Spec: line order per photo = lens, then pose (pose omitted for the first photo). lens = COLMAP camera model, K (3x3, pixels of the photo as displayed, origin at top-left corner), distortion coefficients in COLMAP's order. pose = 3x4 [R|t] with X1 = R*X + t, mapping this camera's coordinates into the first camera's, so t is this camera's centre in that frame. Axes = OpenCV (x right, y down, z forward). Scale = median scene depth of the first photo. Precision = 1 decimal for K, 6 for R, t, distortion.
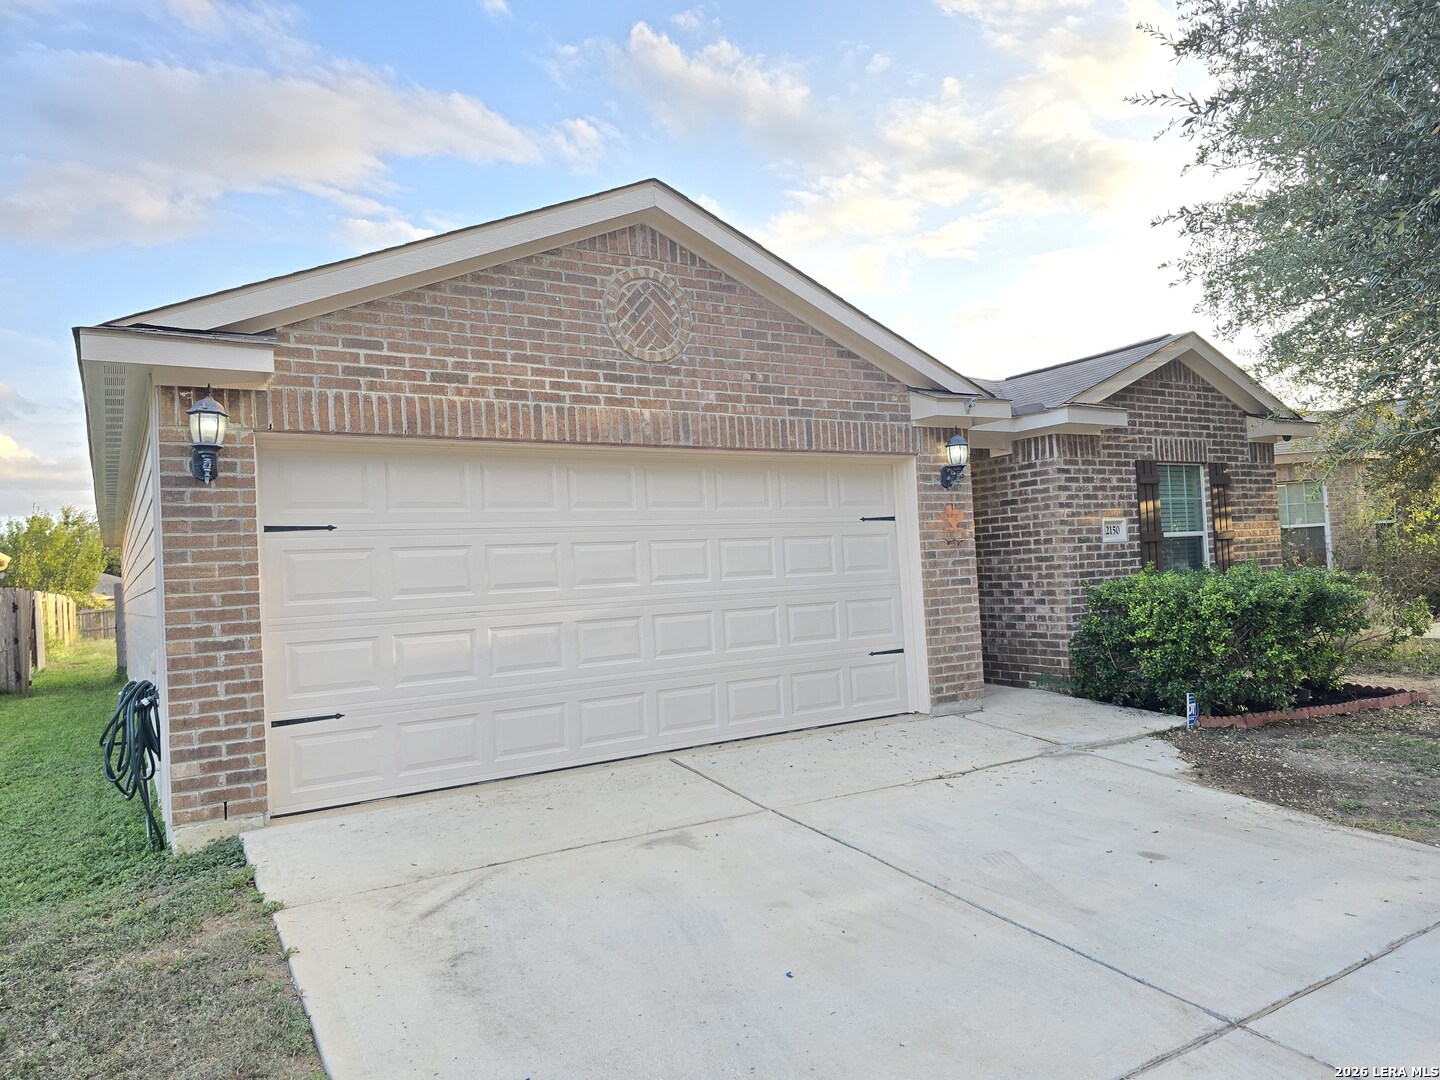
lens RADIAL K [[965.3, 0, 715.5], [0, 965.3, 542.3], [0, 0, 1]] dist [0.103243, -0.138330]
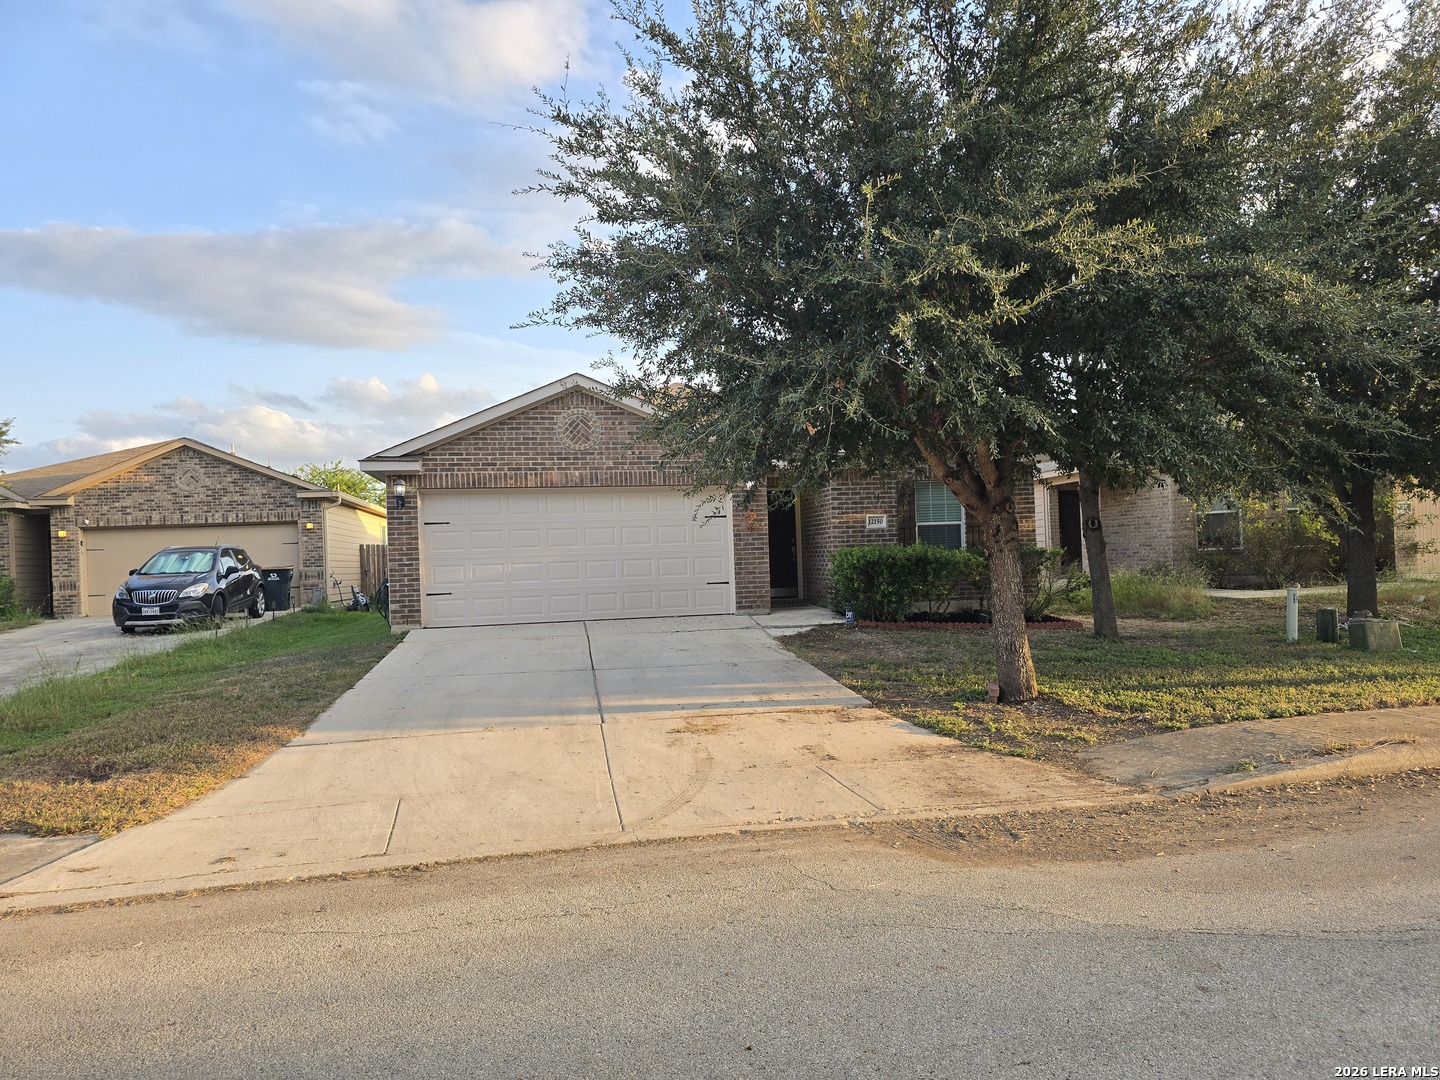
lens RADIAL K [[965.3, 0, 715.5], [0, 965.3, 542.3], [0, 0, 1]] dist [0.103243, -0.138330]
pose [[0.927204, 0.013620, -0.374310, 1.119670], [-0.001428, 0.999460, 0.032831, -0.044617], [0.374555, -0.029907, 0.926722, -1.037585]]
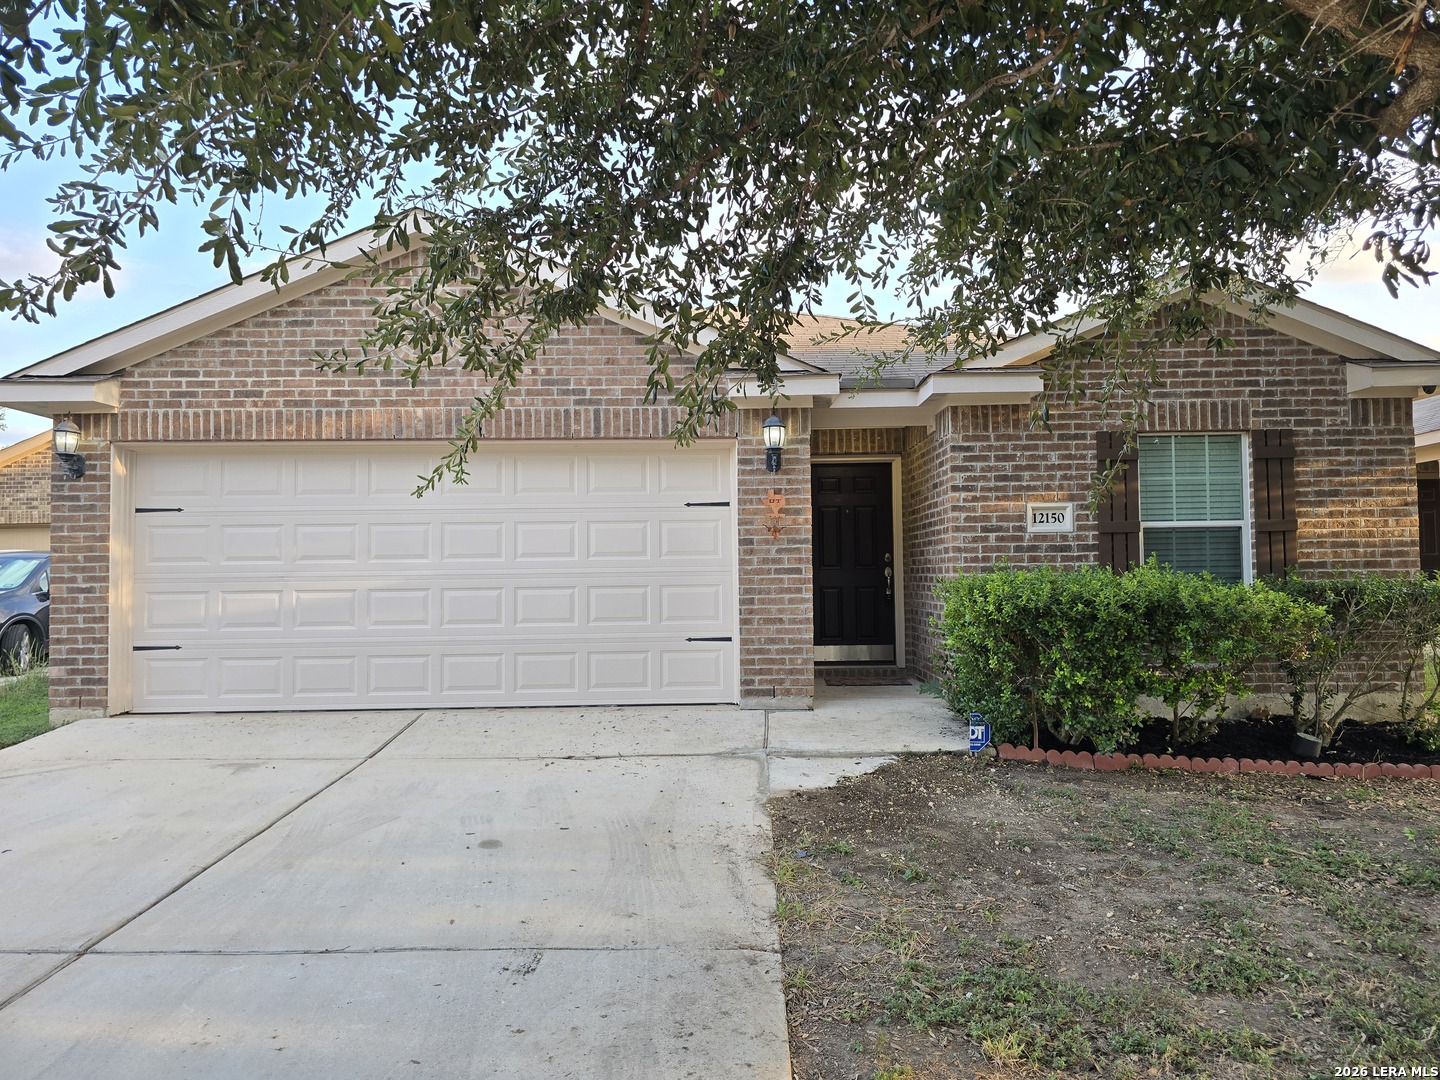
lens RADIAL K [[960.7, 0, 720.3], [0, 960.7, 541.6], [0, 0, 1]] dist [0.061243, -0.055585]
pose [[0.846263, 0.020912, -0.532354, 0.857000], [-0.013303, 0.999747, 0.018125, -0.004735], [0.532599, -0.008256, 0.846328, 0.221289]]
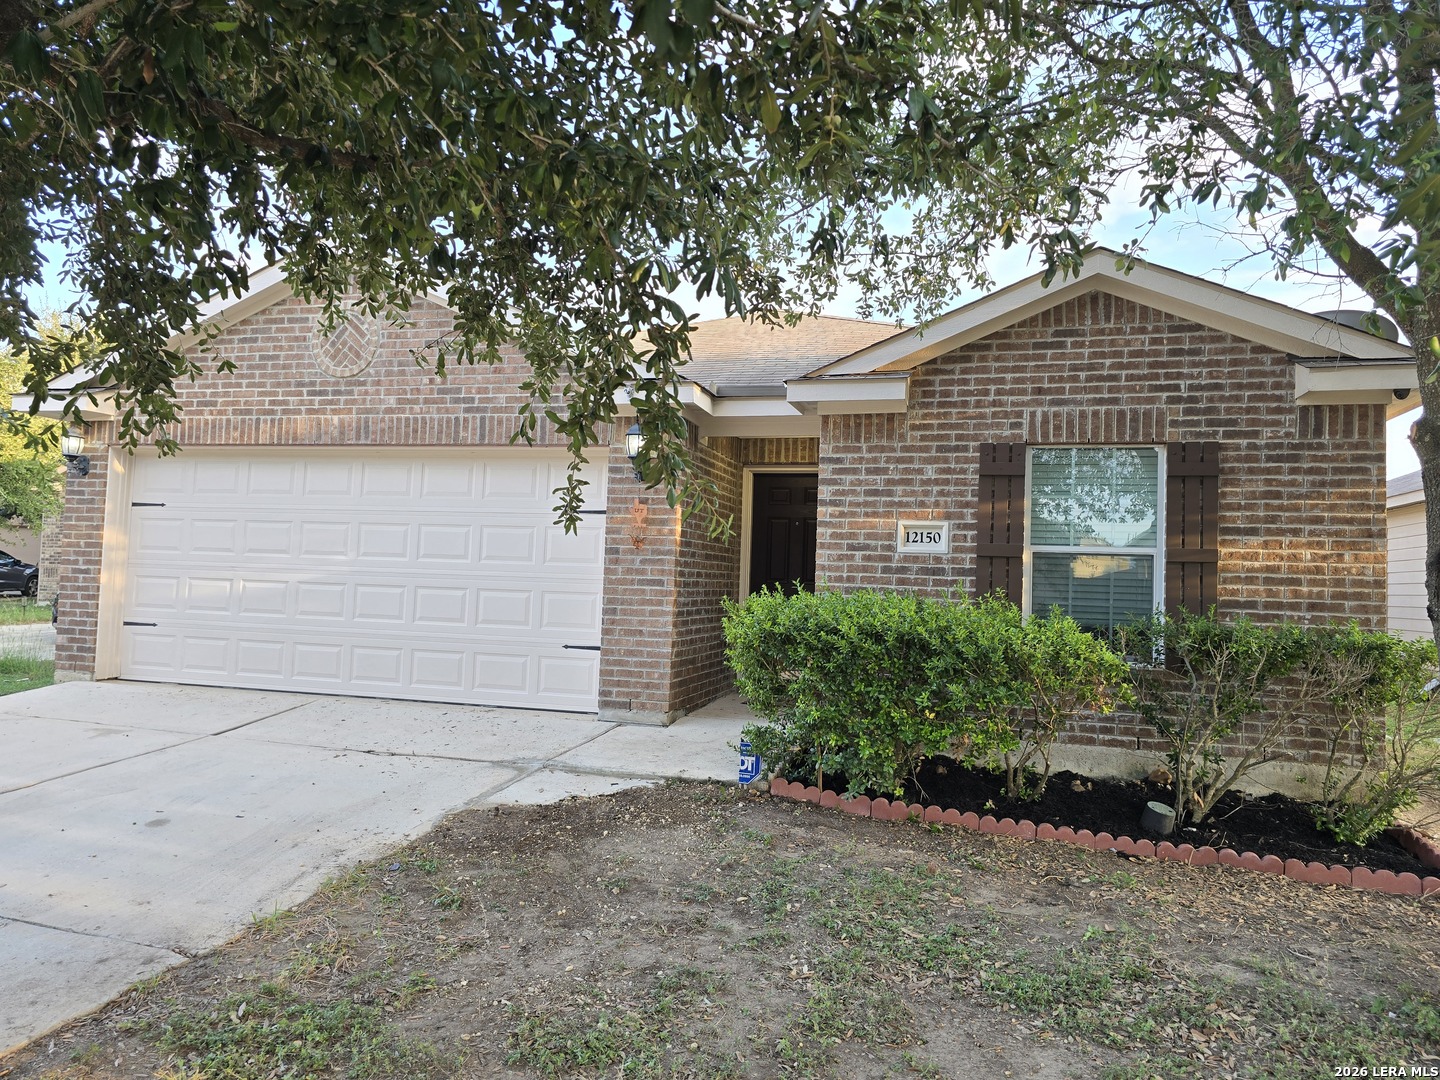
lens RADIAL K [[953.6, 0, 722.7], [0, 953.6, 539.6], [0, 0, 1]] dist [0.062375, -0.056371]
pose [[0.672130, 0.042525, -0.739211, 1.197206], [-0.044991, 0.998850, 0.016553, -0.022362], [0.739065, 0.022132, 0.673270, 0.548056]]
